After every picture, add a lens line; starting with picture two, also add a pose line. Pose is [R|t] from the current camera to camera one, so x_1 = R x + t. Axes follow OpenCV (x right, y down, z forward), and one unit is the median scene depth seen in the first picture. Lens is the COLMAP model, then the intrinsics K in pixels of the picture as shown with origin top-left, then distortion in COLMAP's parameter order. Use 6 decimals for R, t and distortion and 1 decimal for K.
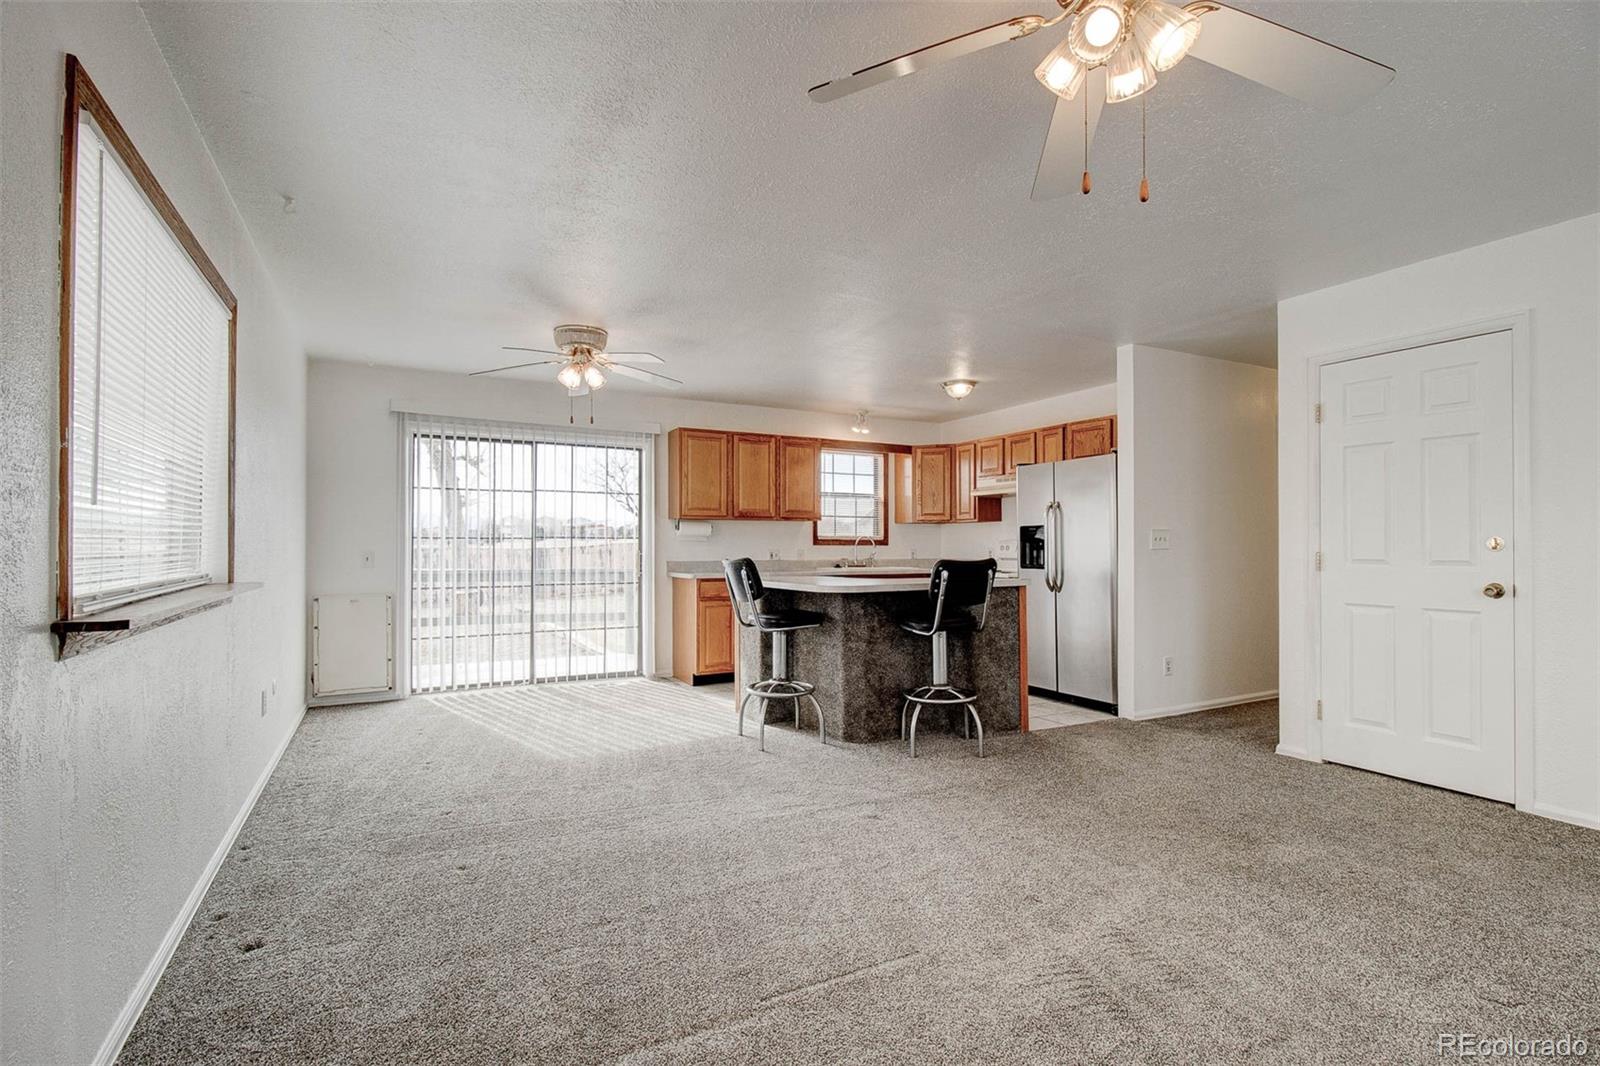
lens RADIAL K [[744.2, 0, 807.3], [0, 744.2, 537.8], [0, 0, 1]] dist [0.011008, -0.008966]
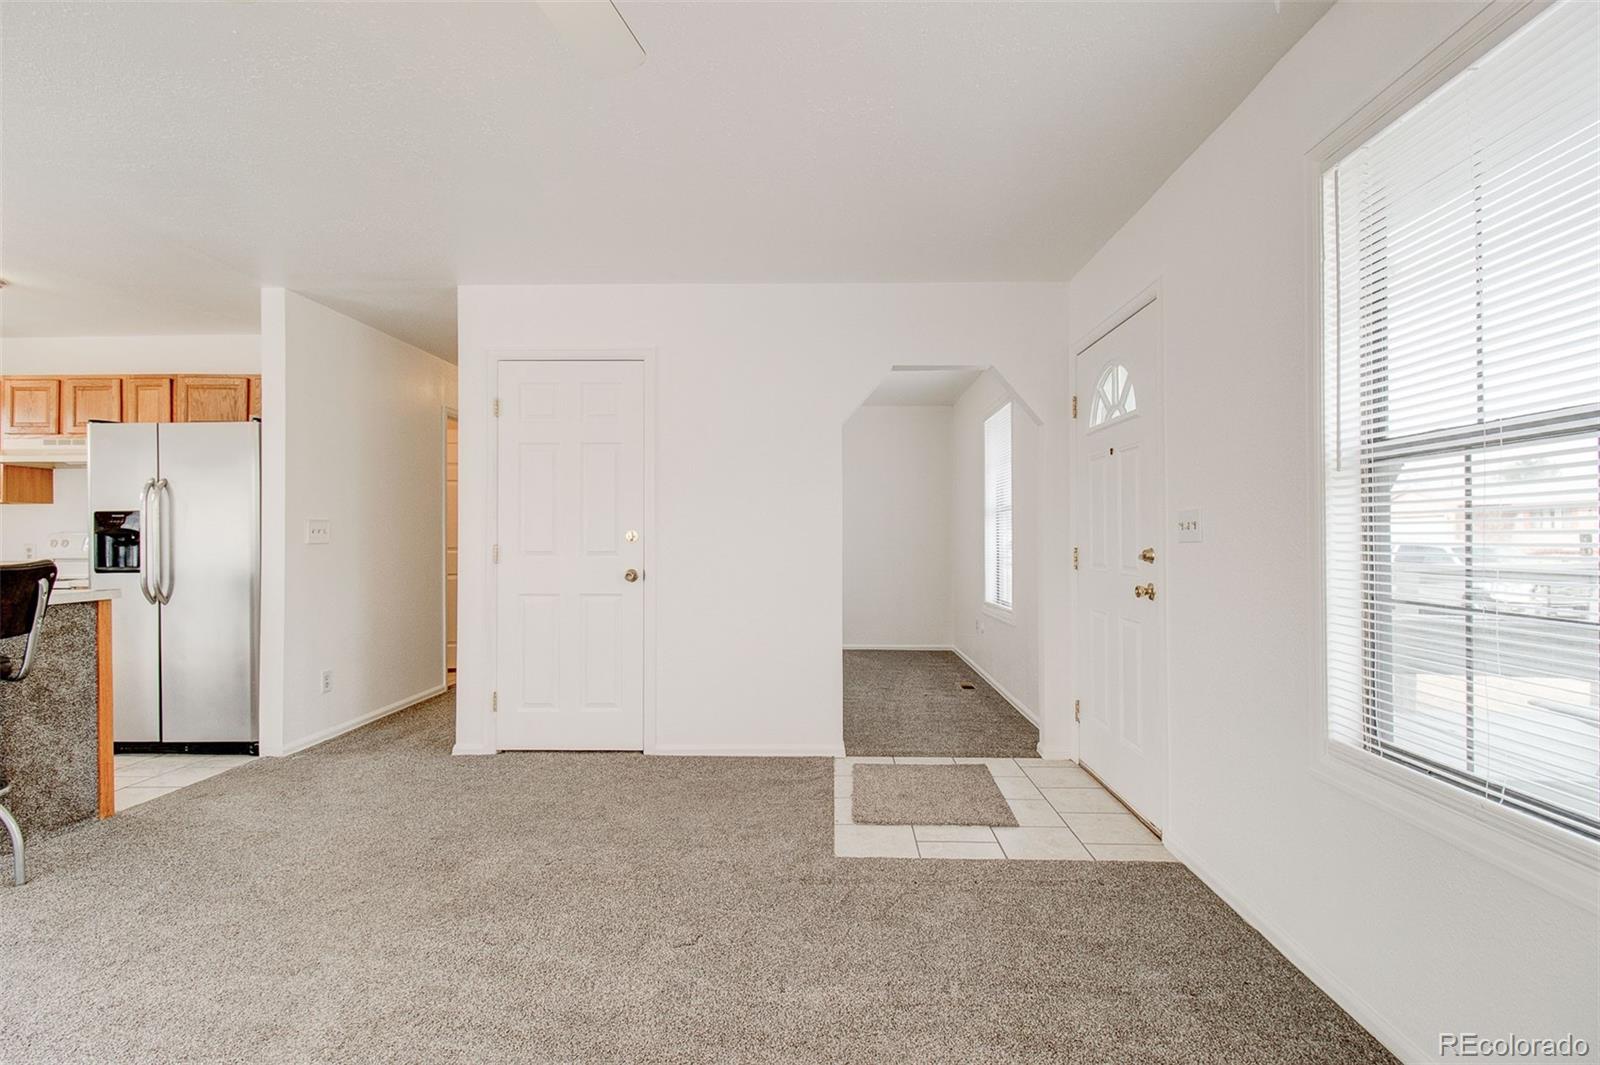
lens RADIAL K [[744.2, 0, 811.8], [0, 744.2, 528.6], [0, 0, 1]] dist [0.011008, -0.008966]
pose [[0.488330, 0.007831, 0.872624, 0.013966], [-0.006166, 0.999966, -0.005524, 0.000229], [-0.872637, -0.002683, 0.488362, 0.124441]]
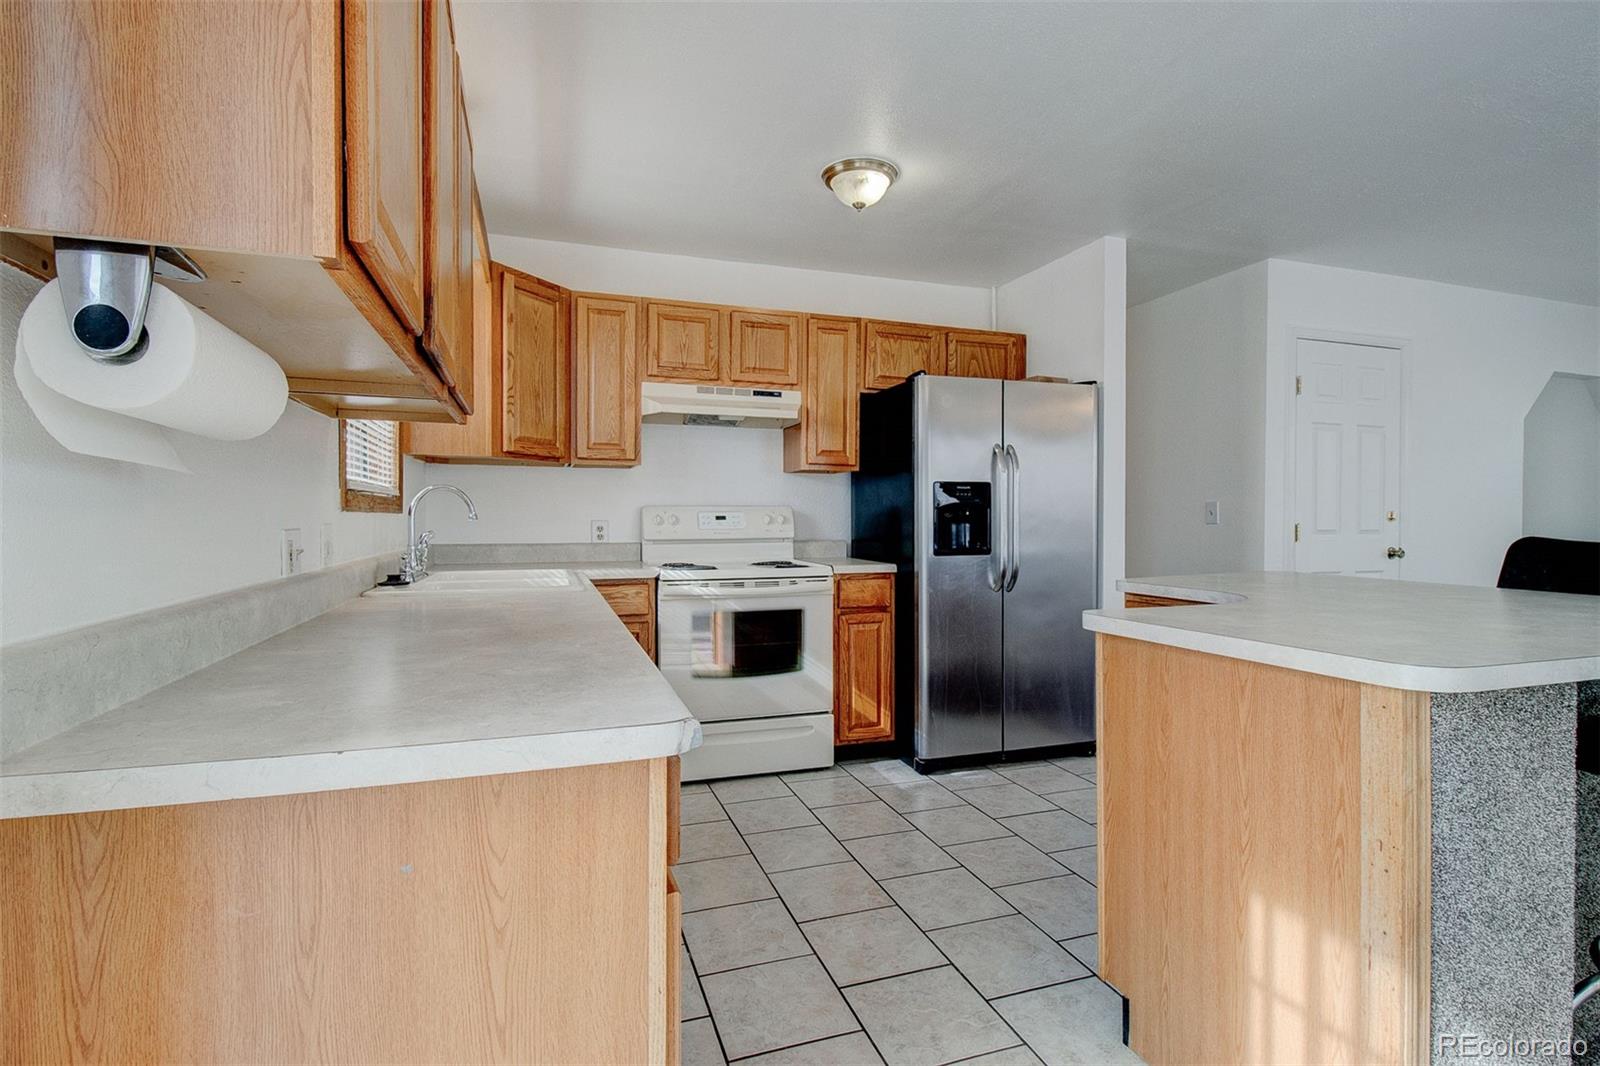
lens RADIAL K [[744.2, 0, 793.6], [0, 744.2, 531.4], [0, 0, 1]] dist [0.011008, -0.008966]
pose [[0.184308, -0.006610, 0.982846, -0.388114], [-0.011416, 0.999896, 0.008866, 0.026047], [-0.982802, -0.012854, 0.184213, 1.349148]]
